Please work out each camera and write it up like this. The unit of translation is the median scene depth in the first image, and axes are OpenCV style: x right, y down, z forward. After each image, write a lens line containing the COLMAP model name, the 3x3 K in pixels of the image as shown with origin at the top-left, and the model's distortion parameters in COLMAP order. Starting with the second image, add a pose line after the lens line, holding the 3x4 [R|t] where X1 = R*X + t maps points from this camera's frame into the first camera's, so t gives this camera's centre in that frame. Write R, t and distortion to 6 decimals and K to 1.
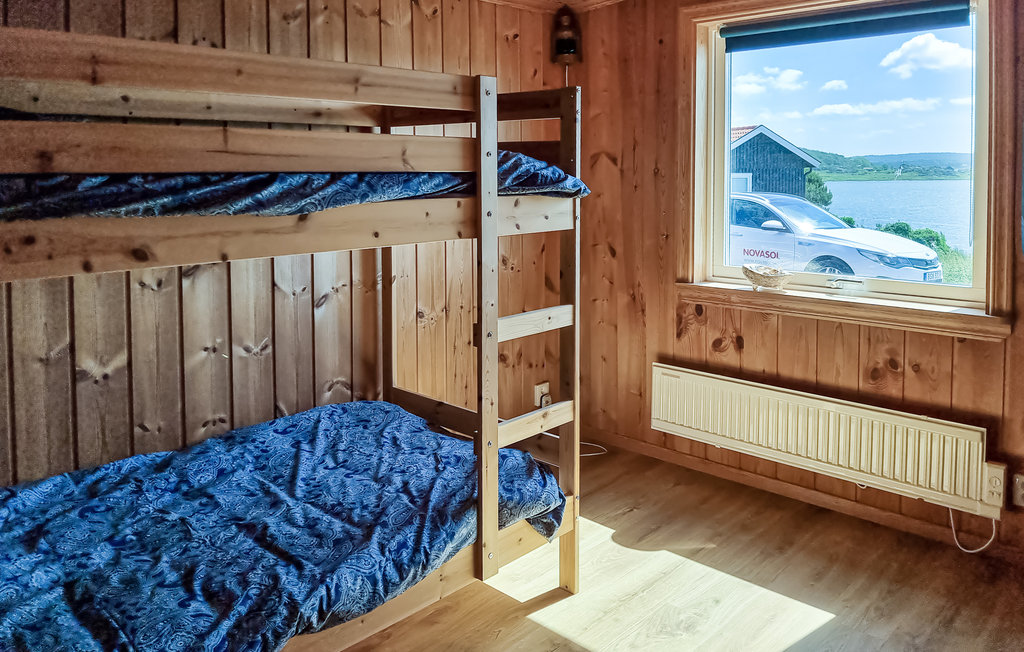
lens RADIAL K [[774.8, 0, 512.0], [0, 774.8, 326.0], [0, 0, 1]] dist [-0.000627, -0.000330]
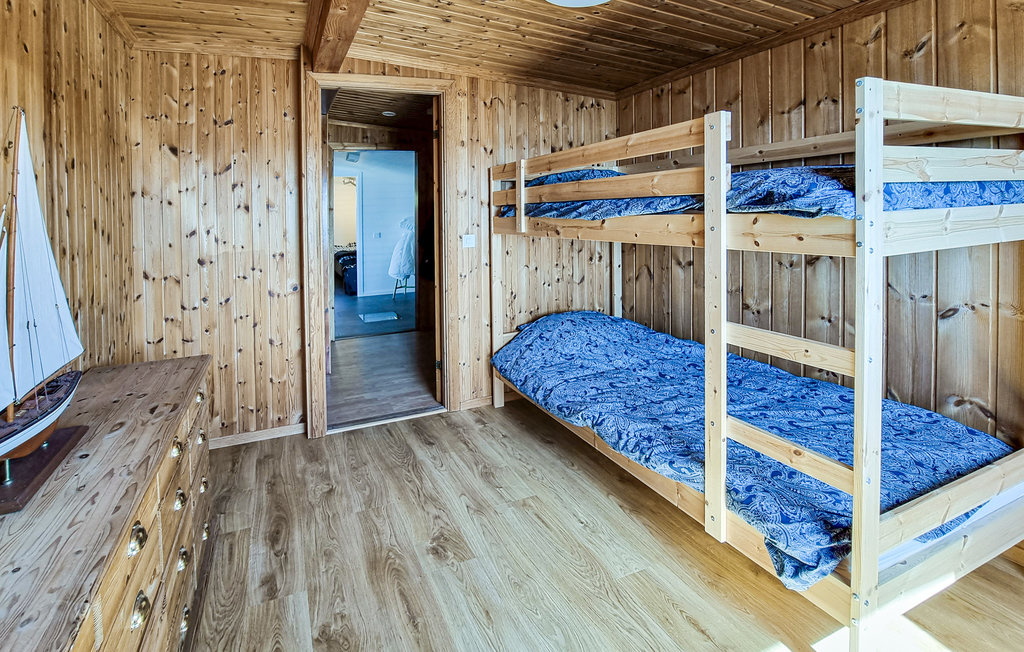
lens RADIAL K [[502.7, 0, 512.9], [0, 502.7, 297.0], [0, 0, 1]] dist [-0.001710, -0.000337]
pose [[-0.368506, 0.177756, -0.912473, 0.828022], [-0.143967, 0.958795, 0.244921, -0.195105], [0.918410, 0.221621, -0.327730, 1.029040]]
